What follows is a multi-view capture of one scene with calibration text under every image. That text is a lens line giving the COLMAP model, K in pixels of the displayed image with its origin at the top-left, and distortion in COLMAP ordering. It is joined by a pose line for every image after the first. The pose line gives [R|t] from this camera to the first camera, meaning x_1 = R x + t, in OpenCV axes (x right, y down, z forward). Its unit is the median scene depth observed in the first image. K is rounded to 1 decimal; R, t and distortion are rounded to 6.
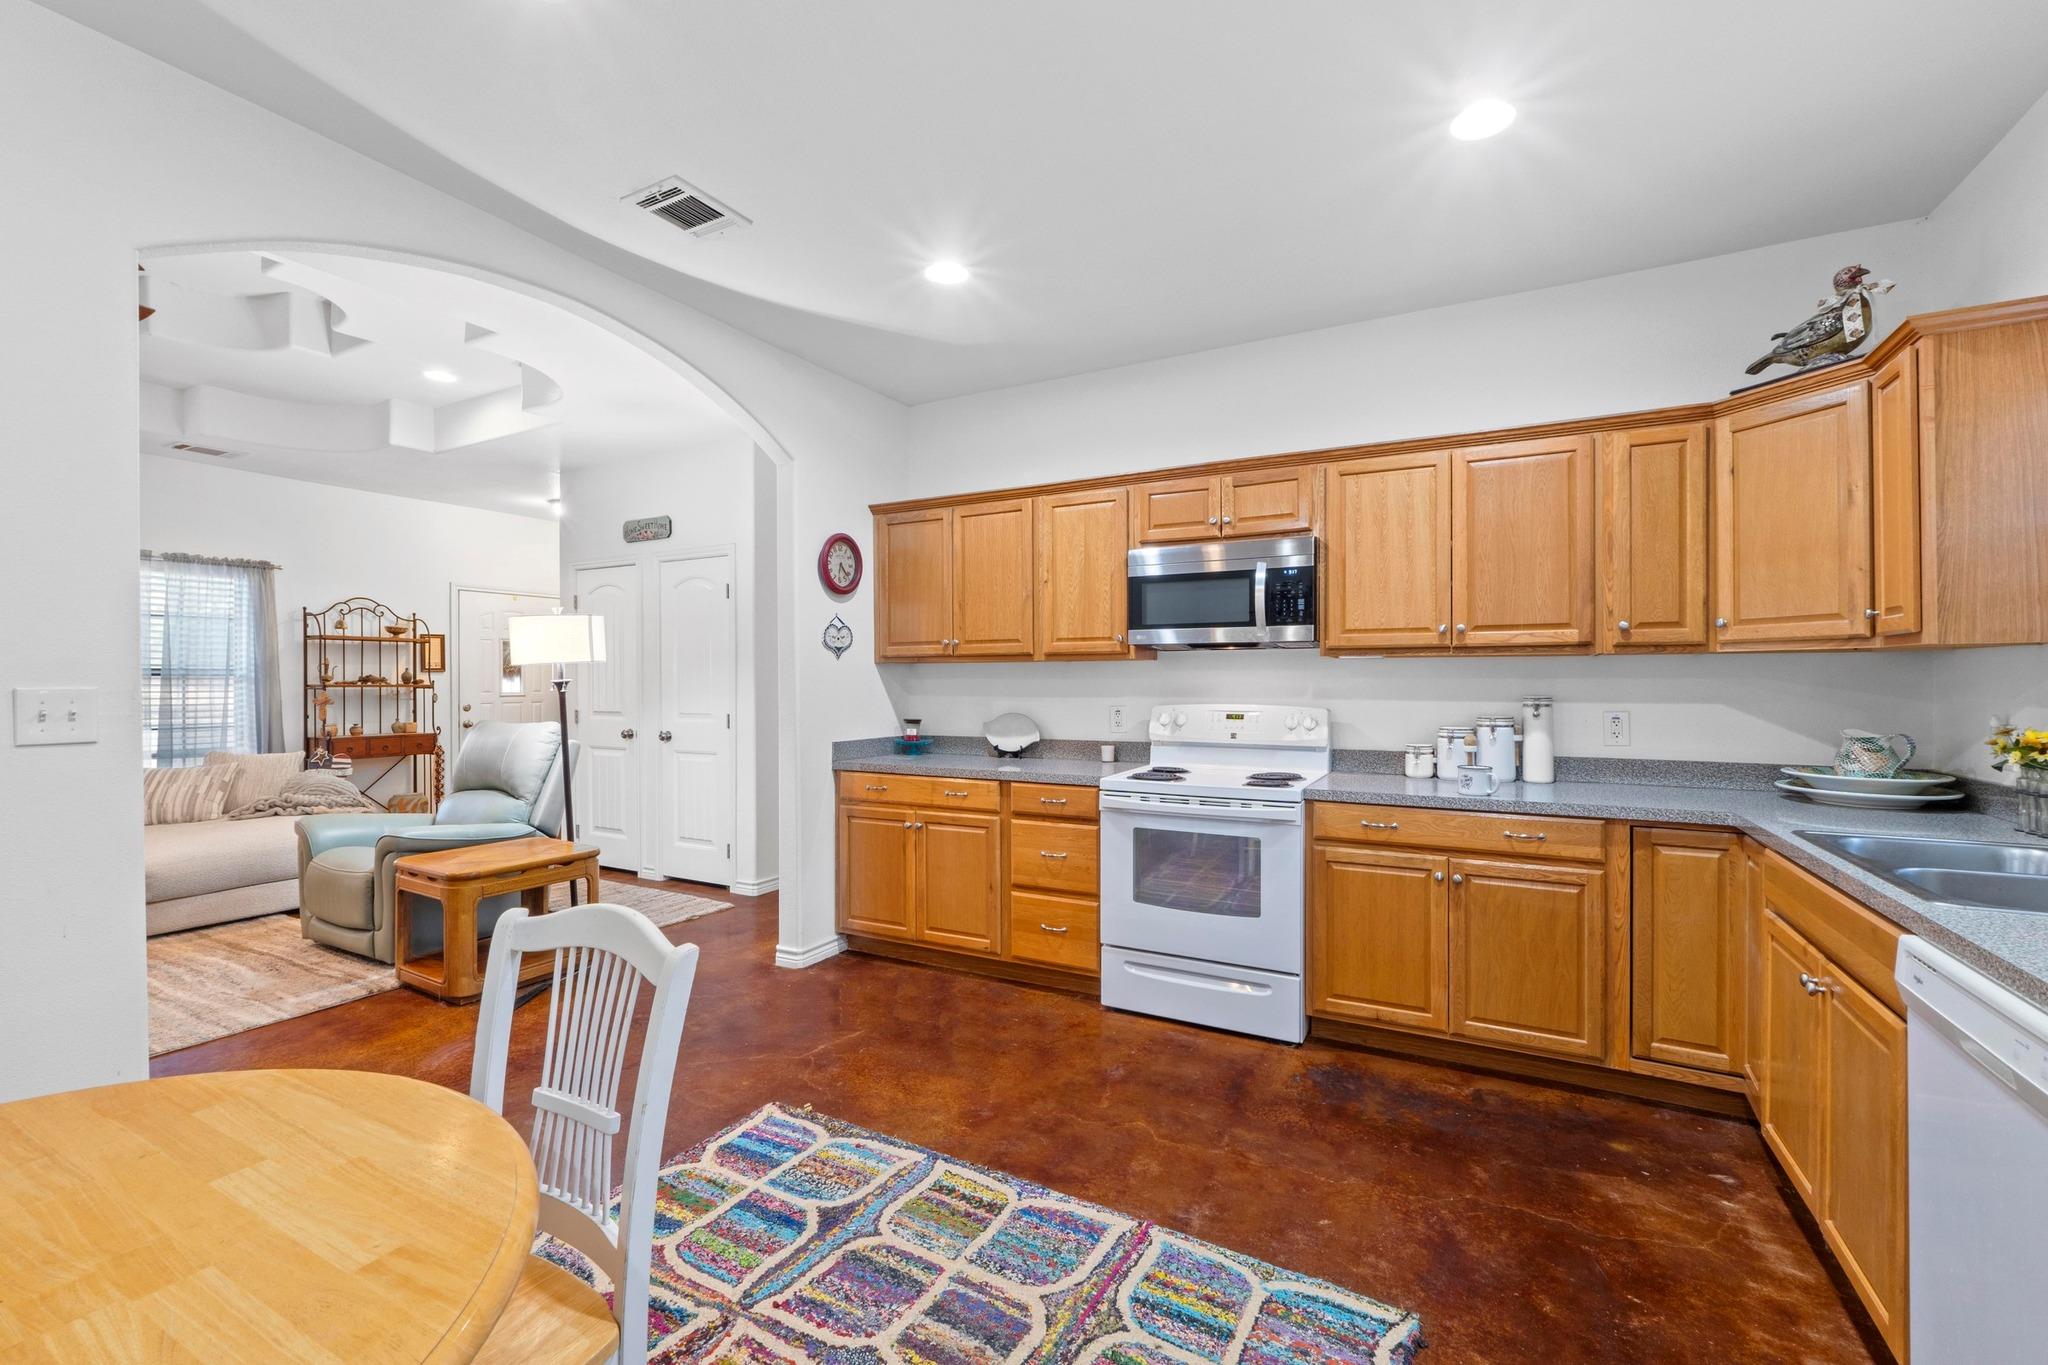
lens RADIAL K [[872.4, 0, 1017.2], [0, 872.4, 678.6], [0, 0, 1]] dist [-0.004083, -0.000324]
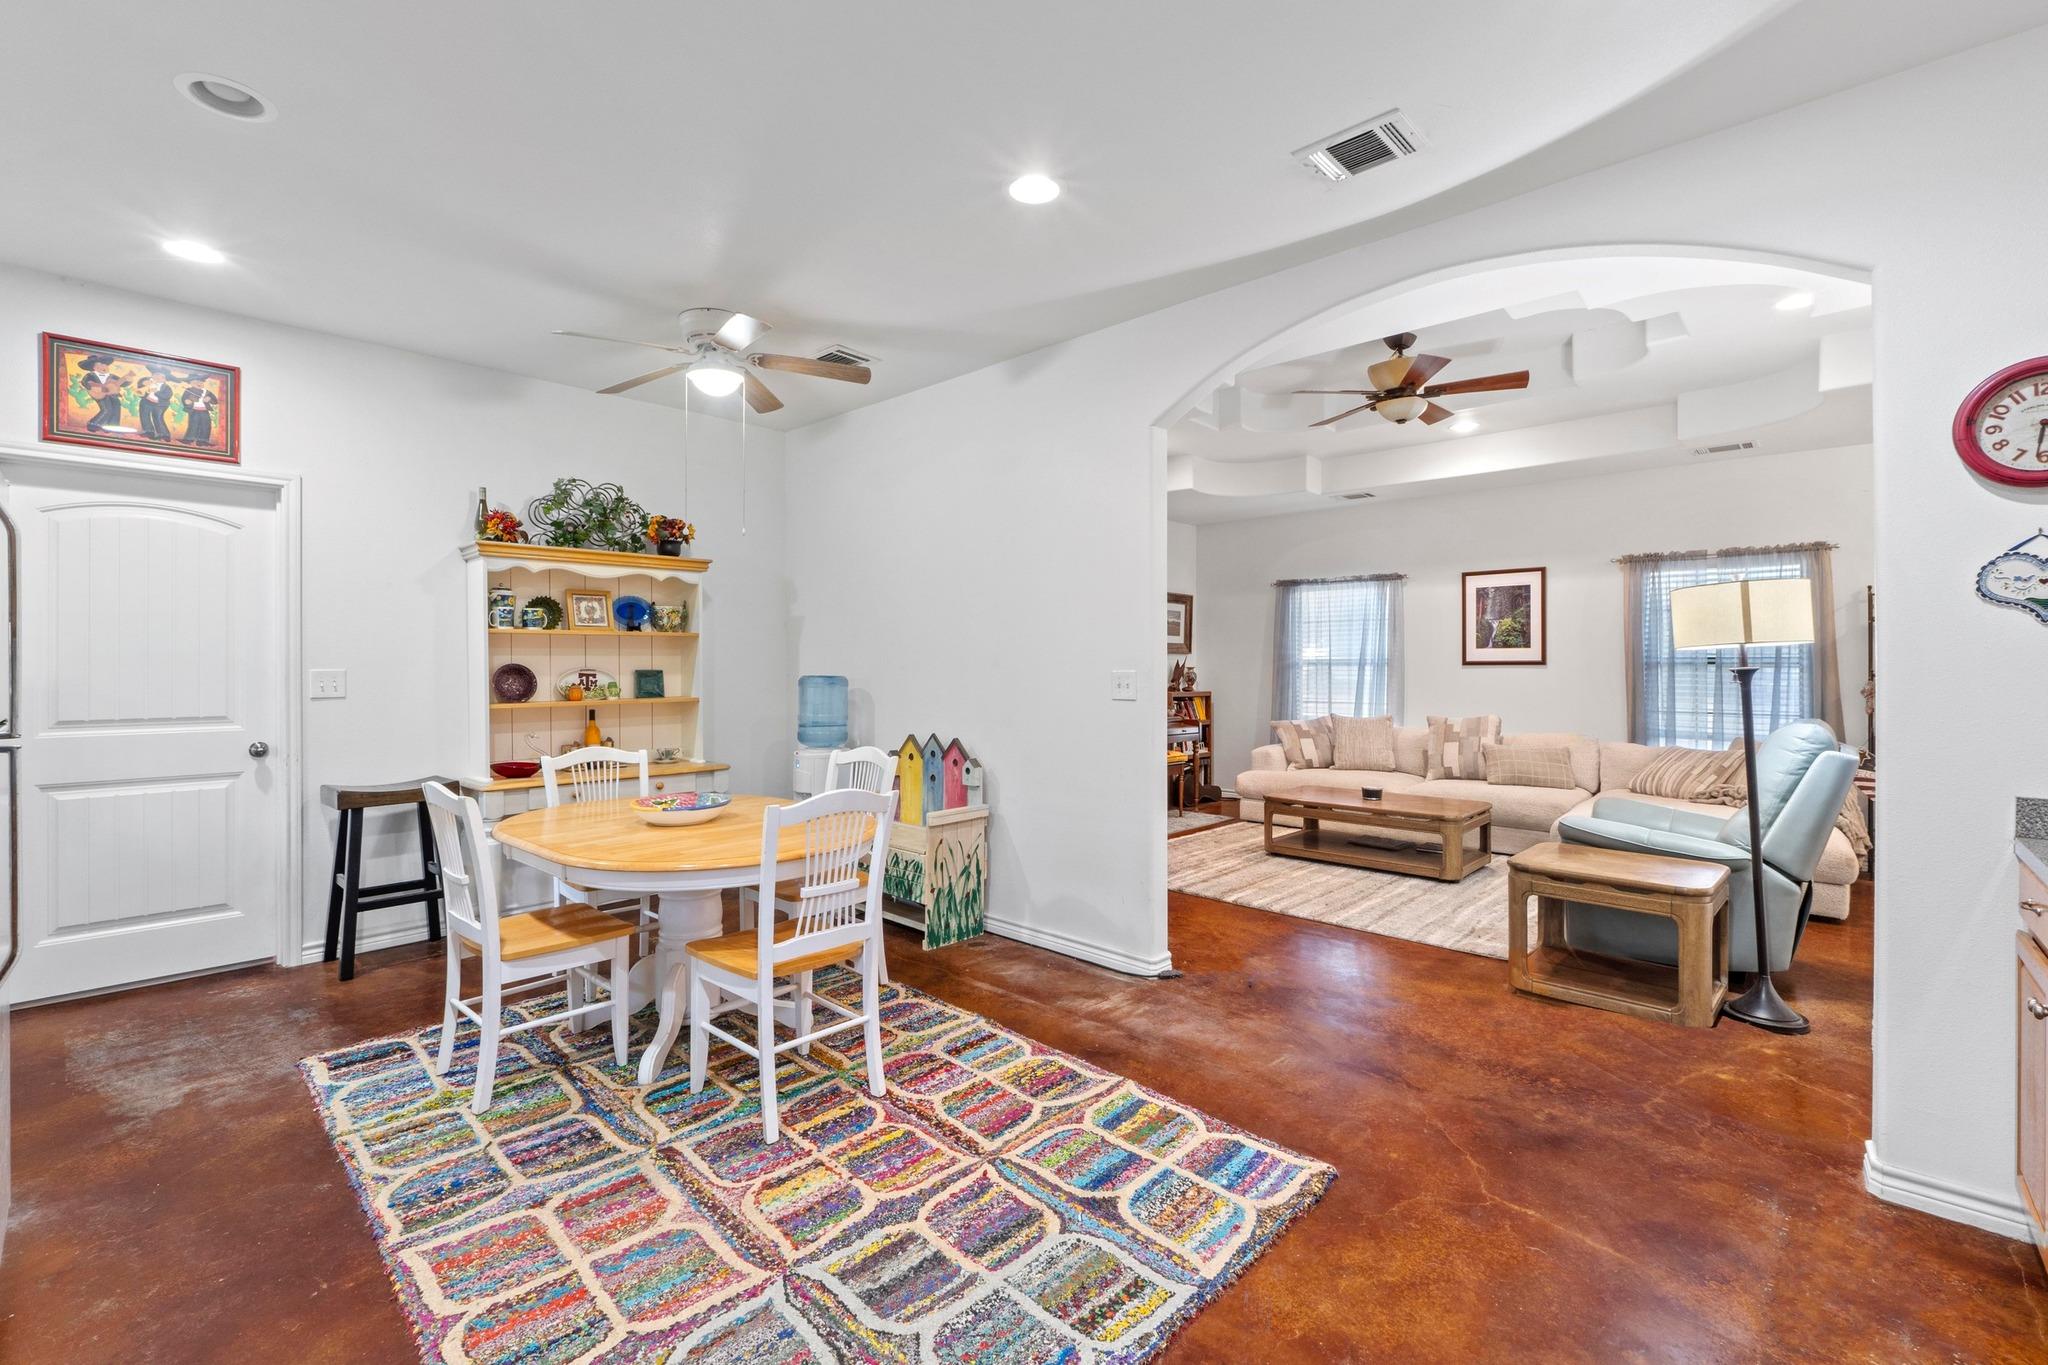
lens RADIAL K [[877.5, 0, 1018.0], [0, 877.5, 669.1], [0, 0, 1]] dist [-0.007583, 0.000717]
pose [[-0.250168, 0.002175, -0.968200, 0.537628], [-0.000473, 0.999997, 0.002369, 0.001430], [0.968202, 0.001051, -0.250167, 0.799452]]
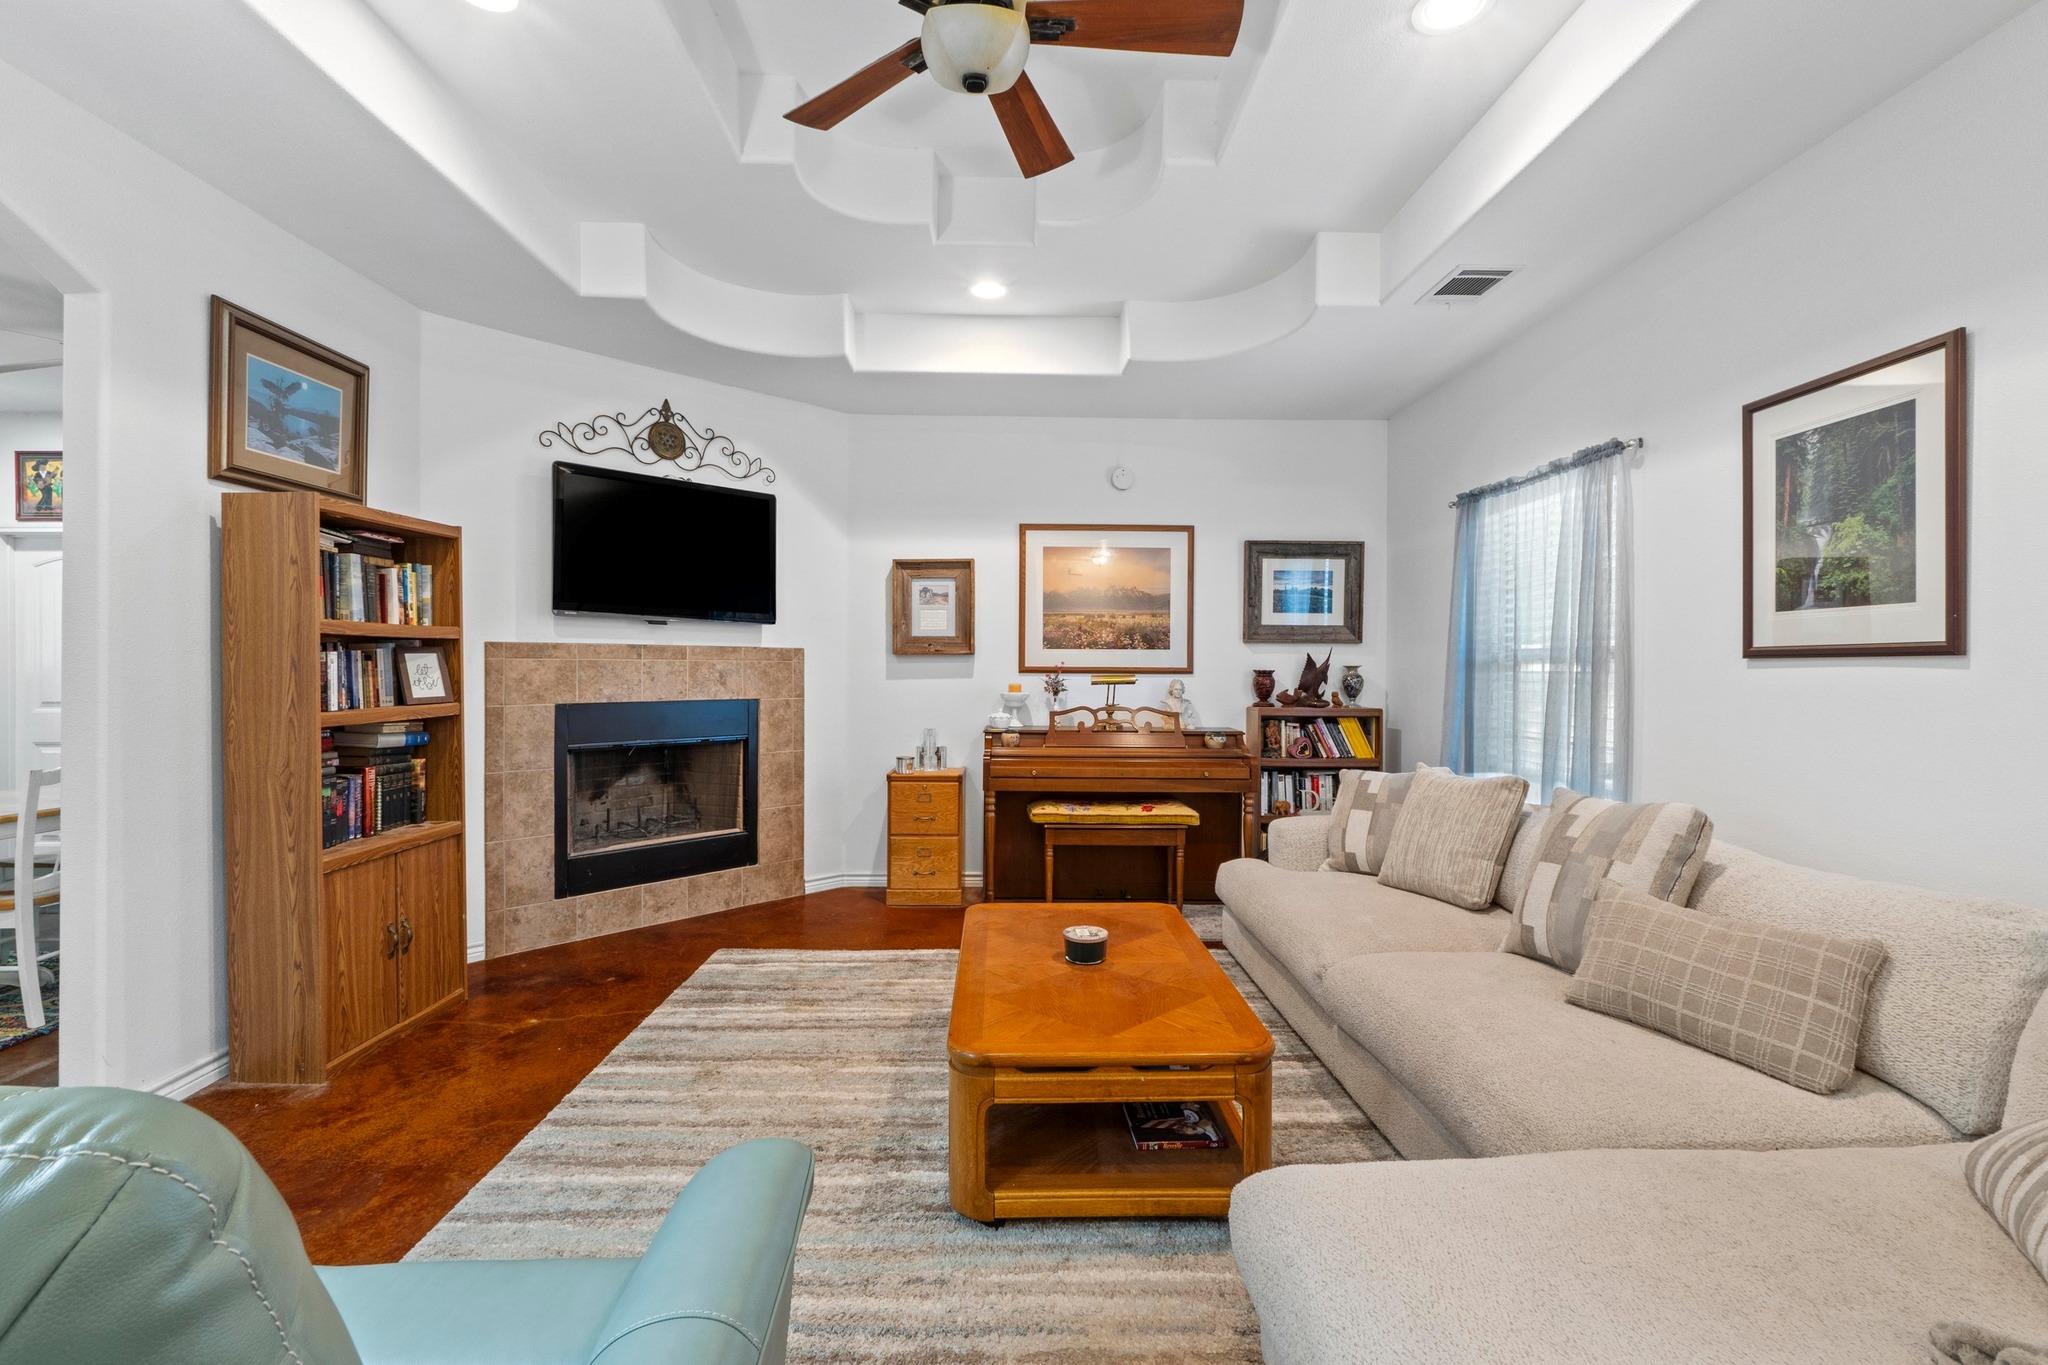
lens RADIAL K [[887.2, 0, 1019.5], [0, 887.2, 673.0], [0, 0, 1]] dist [-0.004450, -0.000372]
pose [[-0.867777, 0.003876, -0.496939, -1.034411], [0.000508, 0.999976, 0.006912, 0.003485], [0.496954, 0.005746, -0.867758, 1.794248]]
